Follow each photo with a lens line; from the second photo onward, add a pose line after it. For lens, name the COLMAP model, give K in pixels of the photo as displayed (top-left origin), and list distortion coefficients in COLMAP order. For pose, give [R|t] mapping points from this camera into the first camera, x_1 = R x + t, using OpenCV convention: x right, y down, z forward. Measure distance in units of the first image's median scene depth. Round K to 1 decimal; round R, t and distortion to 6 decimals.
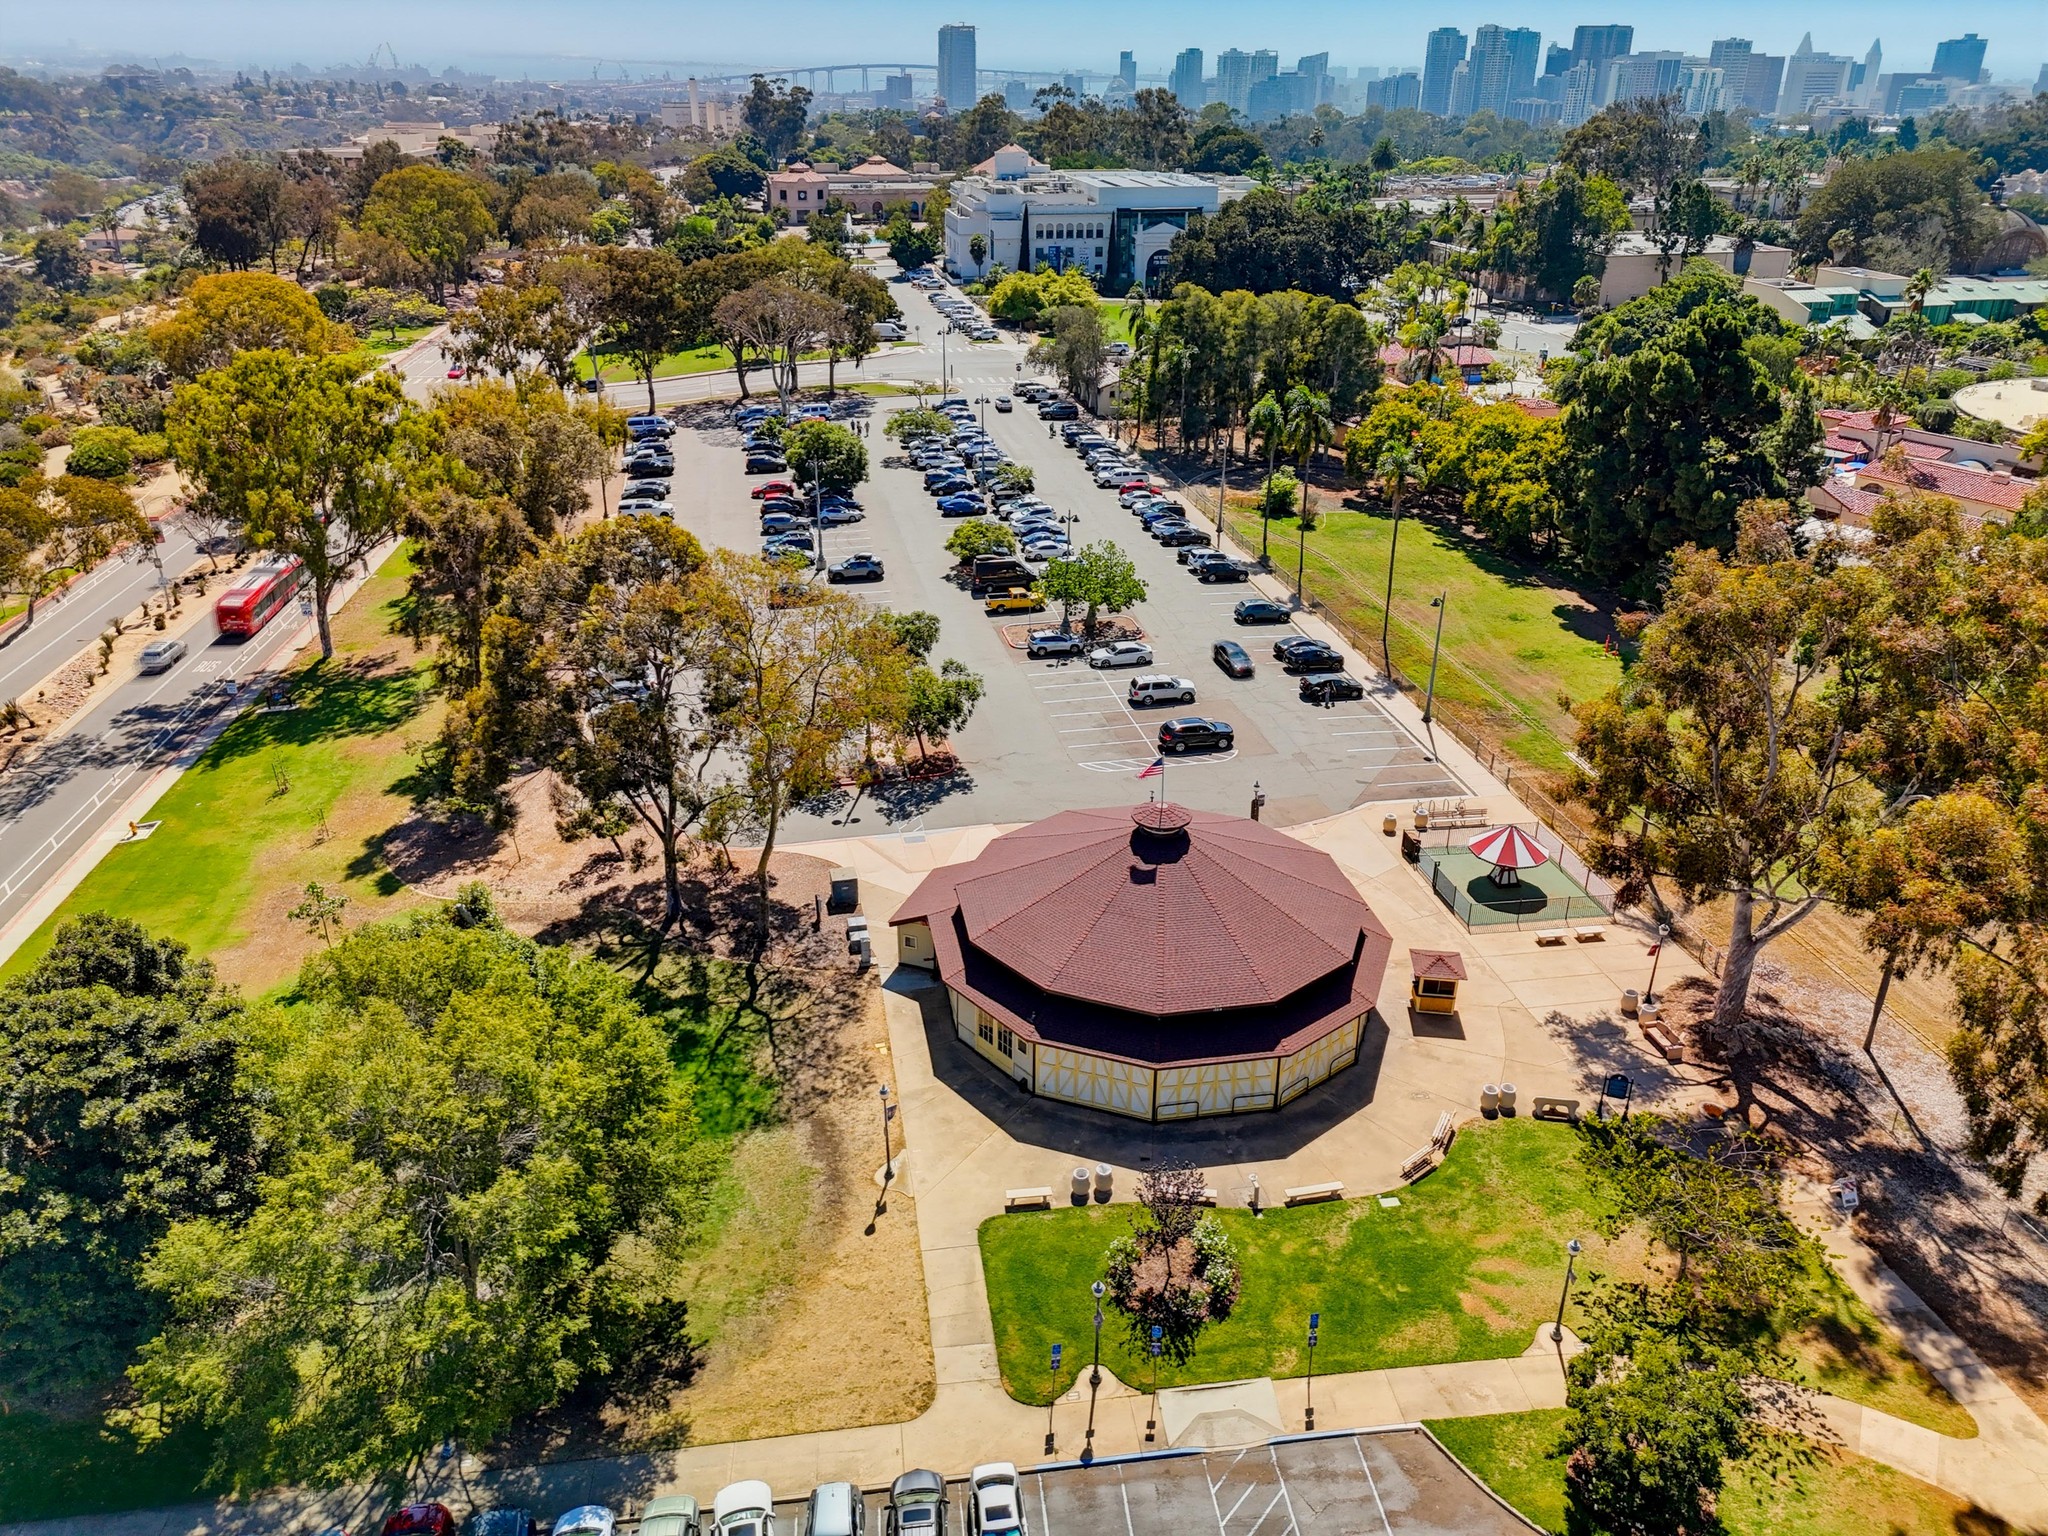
lens RADIAL K [[1500.4, 0, 1028.3], [0, 1500.4, 764.4], [0, 0, 1]] dist [0.072195, -0.073451]
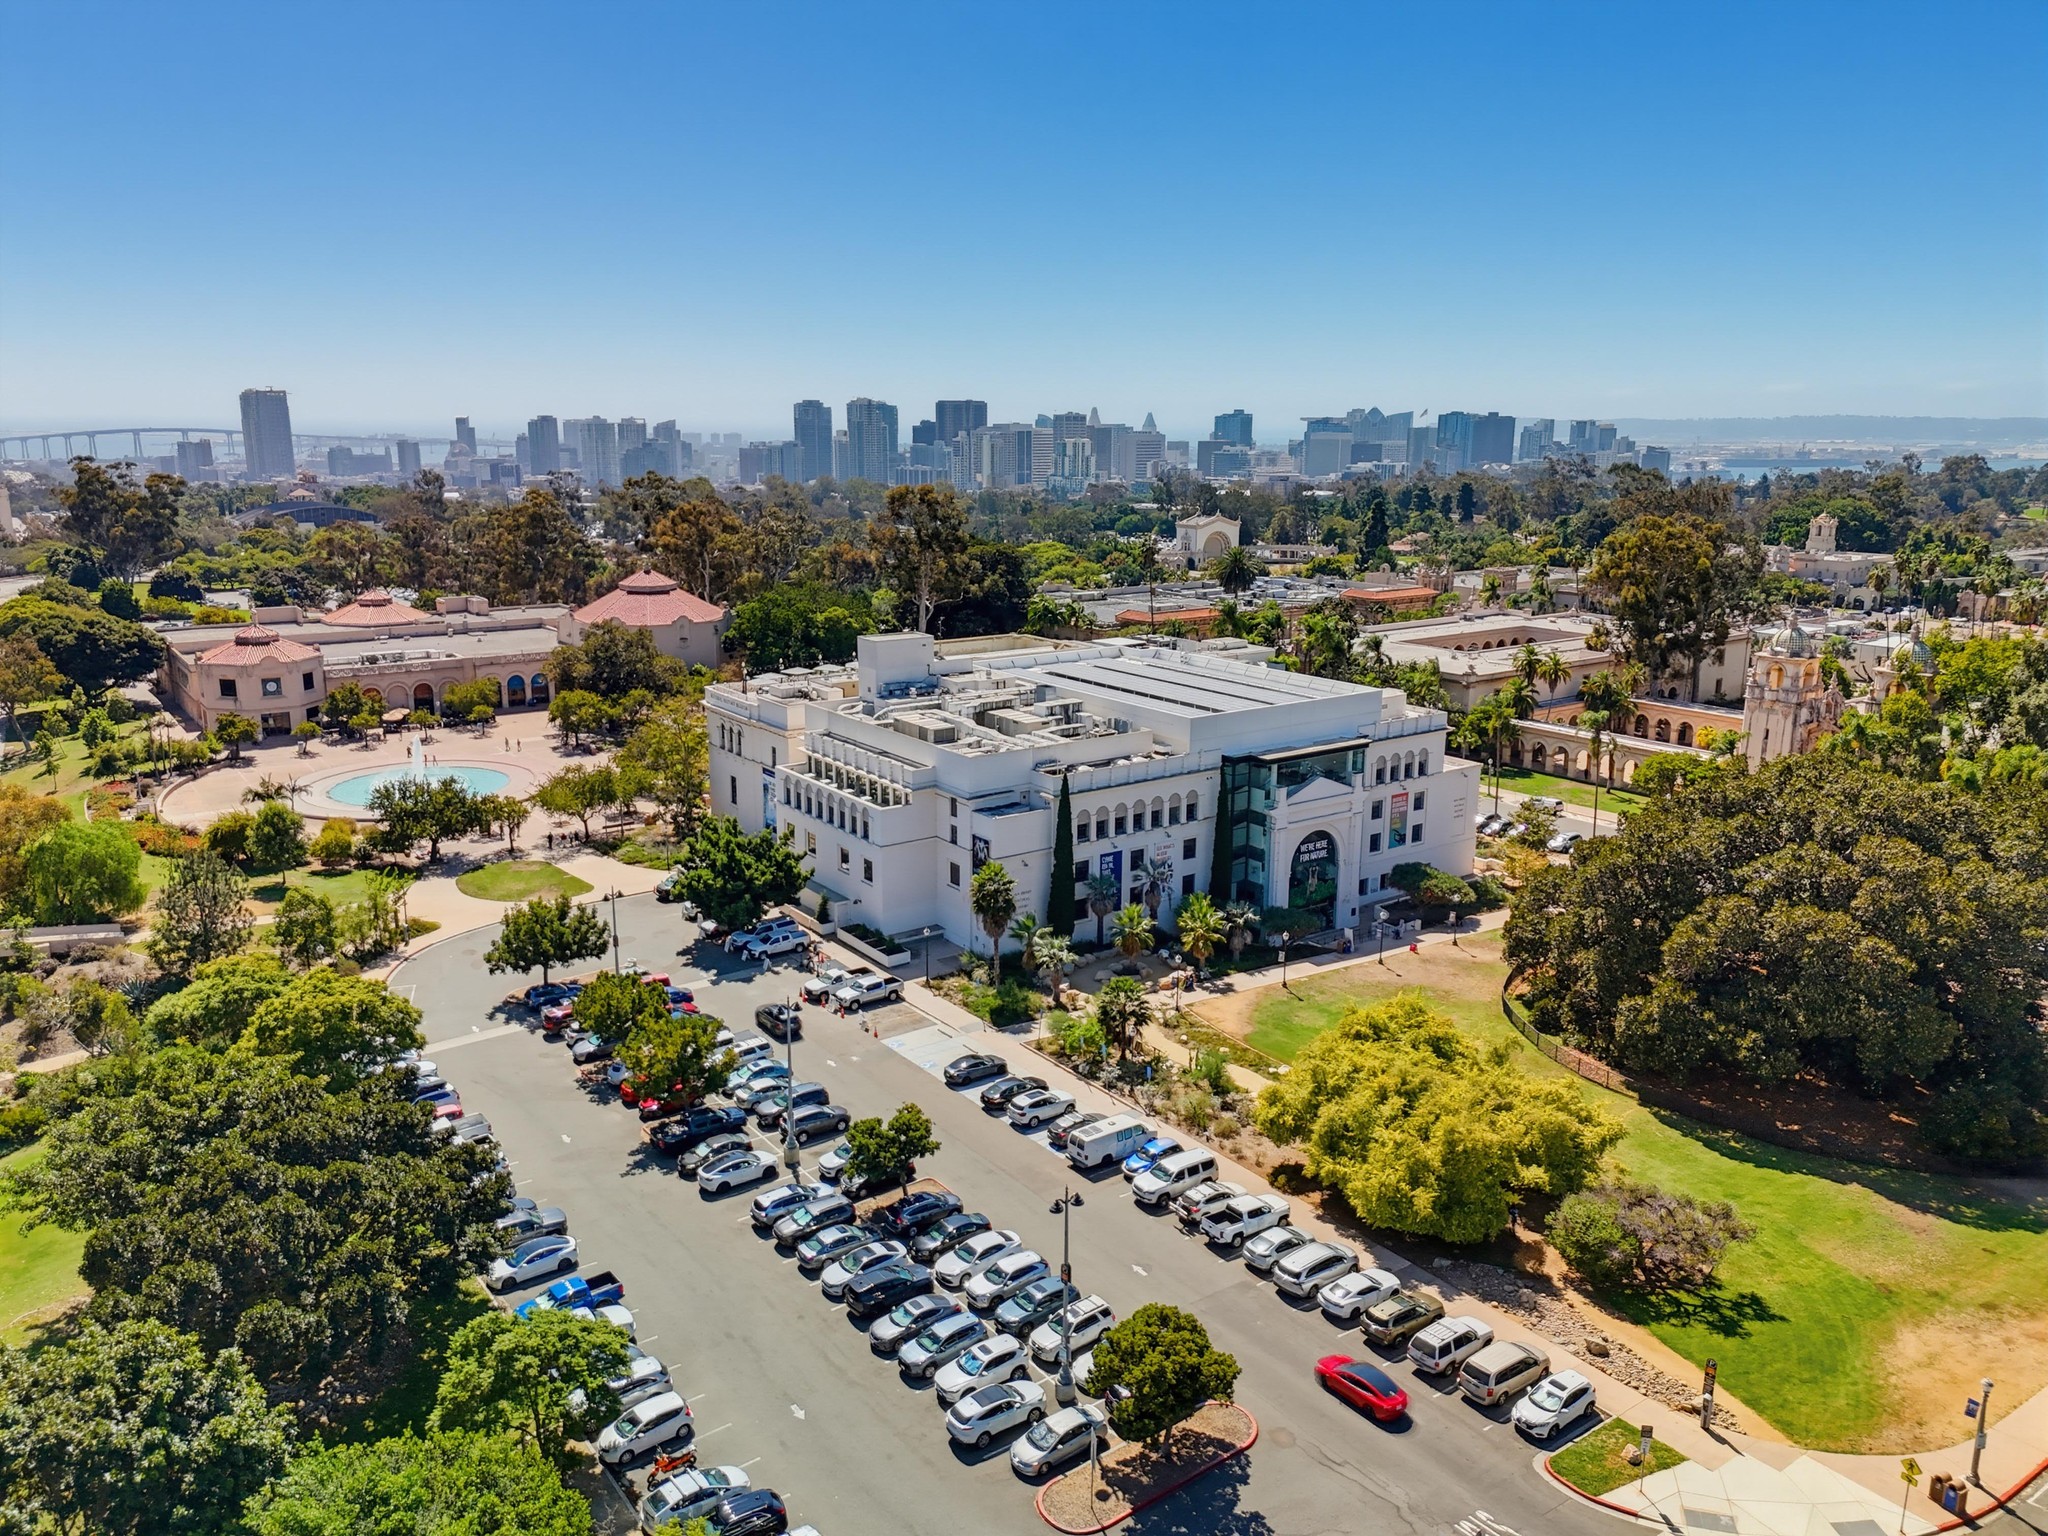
lens RADIAL K [[1500.4, 0, 1028.3], [0, 1500.4, 764.4], [0, 0, 1]] dist [0.072195, -0.073451]
pose [[0.907635, -0.091601, 0.409643, -0.095067], [0.176262, 0.968862, -0.173891, -0.158379], [-0.380959, 0.230034, 0.895519, 0.330267]]
